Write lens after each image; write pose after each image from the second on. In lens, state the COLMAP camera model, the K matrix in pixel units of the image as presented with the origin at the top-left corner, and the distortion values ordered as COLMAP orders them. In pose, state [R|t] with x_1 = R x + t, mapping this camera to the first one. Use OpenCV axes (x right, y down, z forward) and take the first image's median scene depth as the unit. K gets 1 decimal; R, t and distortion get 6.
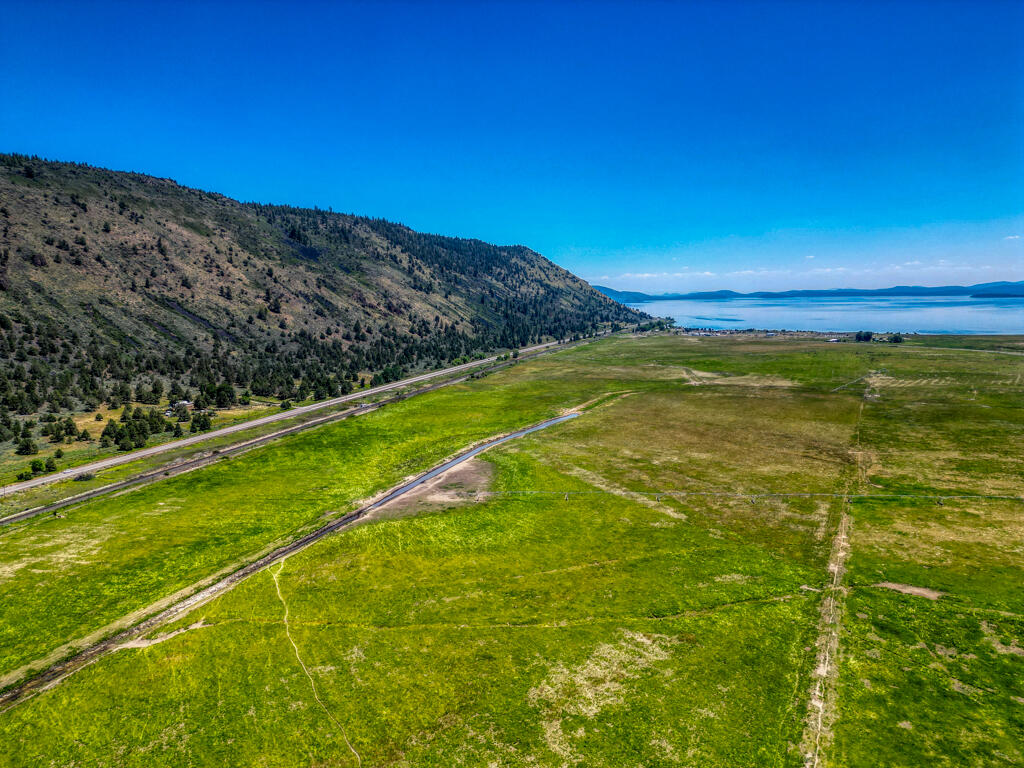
lens RADIAL K [[719.5, 0, 533.8], [0, 719.5, 387.7], [0, 0, 1]] dist [0.073026, -0.068367]
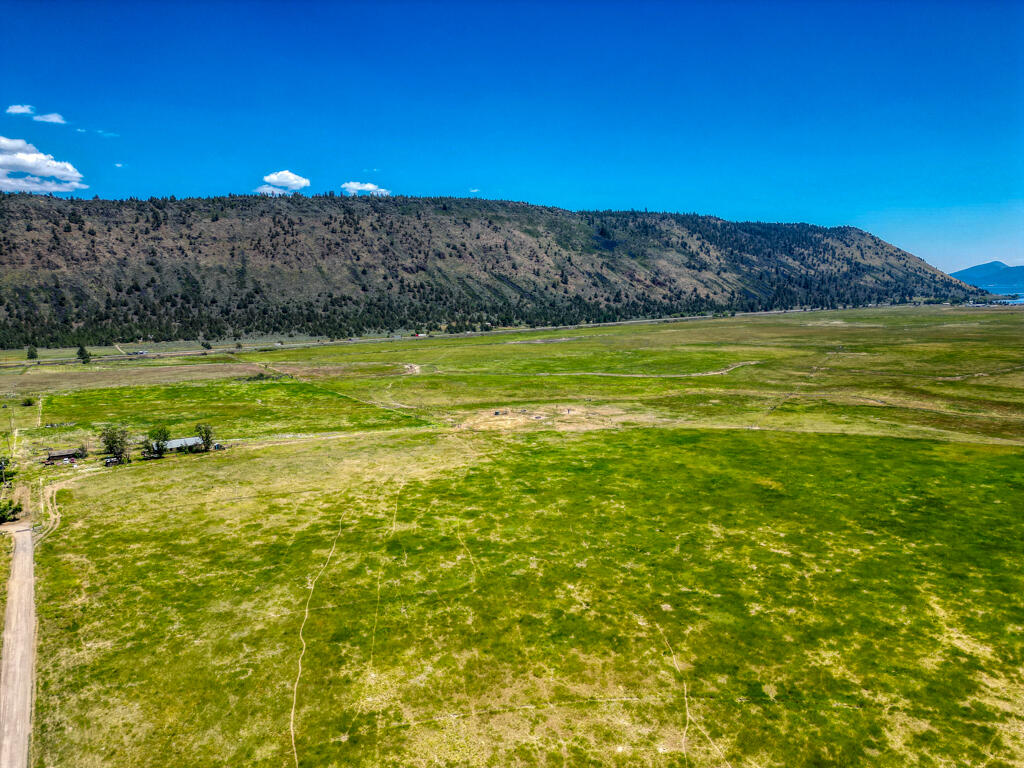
lens RADIAL K [[719.5, 0, 512.3], [0, 719.5, 380.3], [0, 0, 1]] dist [0.073026, -0.068367]
pose [[0.853063, 0.054966, -0.518905, 0.379946], [-0.052678, 0.998428, 0.019161, 0.083654], [0.519142, 0.010990, 0.854617, -0.406718]]
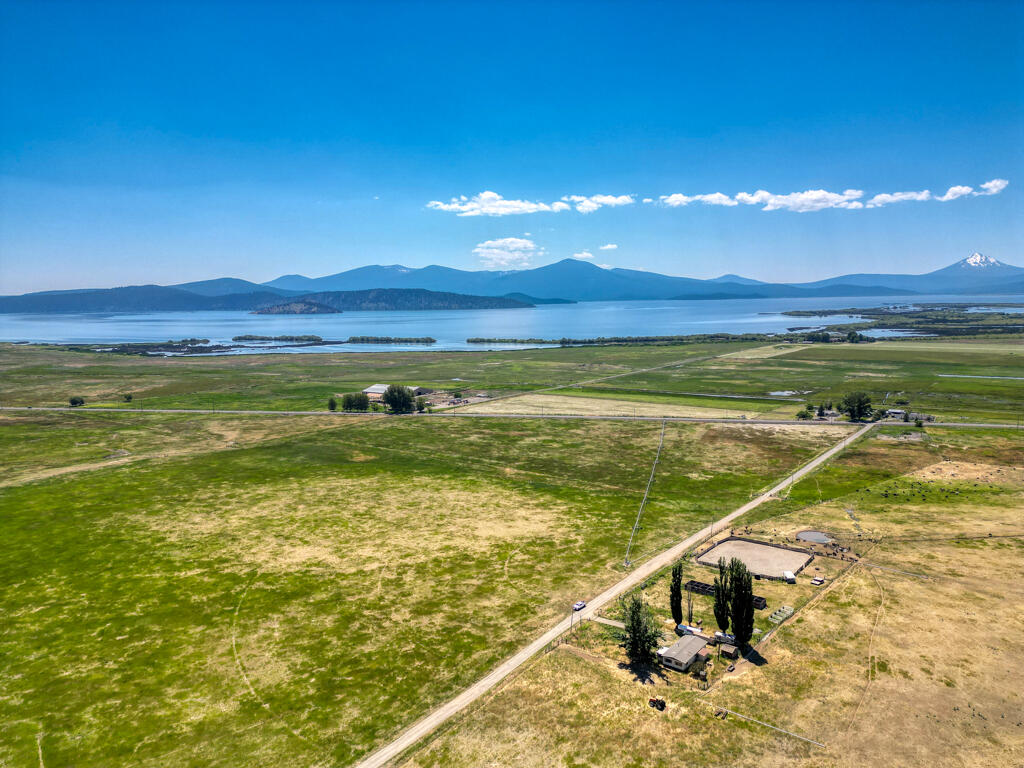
lens RADIAL K [[719.5, 0, 503.3], [0, 719.5, 385.8], [0, 0, 1]] dist [0.073026, -0.068367]
pose [[0.206135, -0.114483, 0.971803, 0.180742], [0.136469, 0.986790, 0.087301, 0.055248], [-0.968961, 0.114625, 0.219036, -0.432635]]
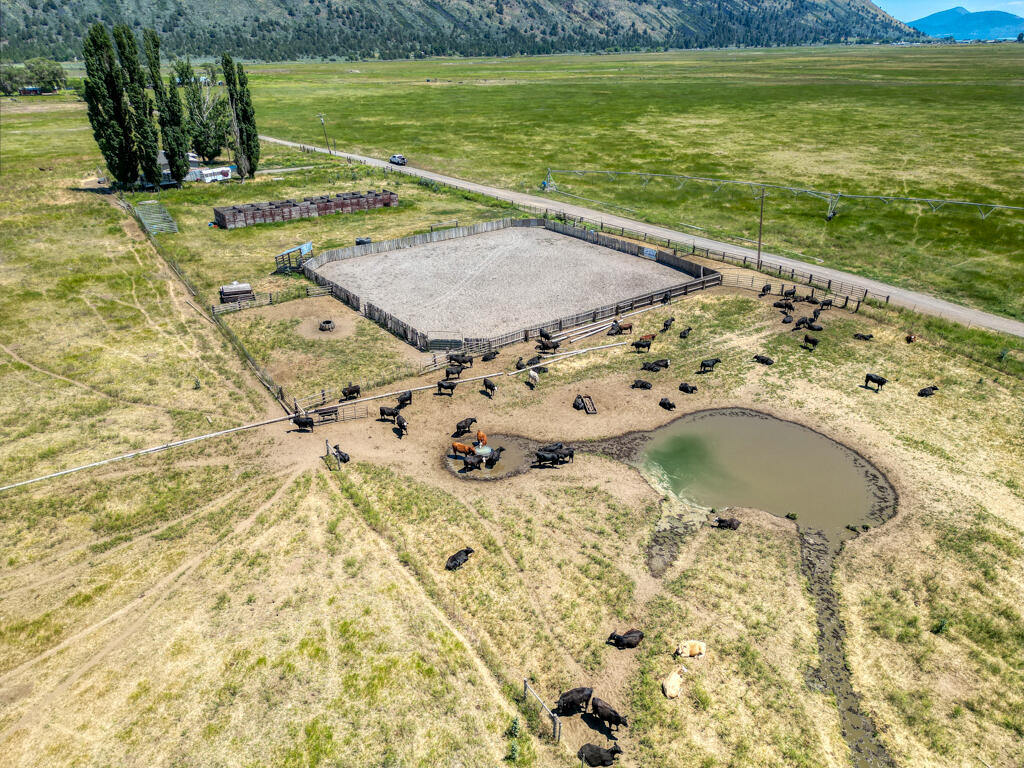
lens RADIAL K [[719.5, 0, 514.2], [0, 719.5, 375.8], [0, 0, 1]] dist [0.073026, -0.068367]
pose [[0.892592, 0.187078, -0.410221, 0.454776], [-0.052312, 0.946680, 0.317901, 0.130812], [0.447820, -0.262296, 0.854785, -0.514104]]
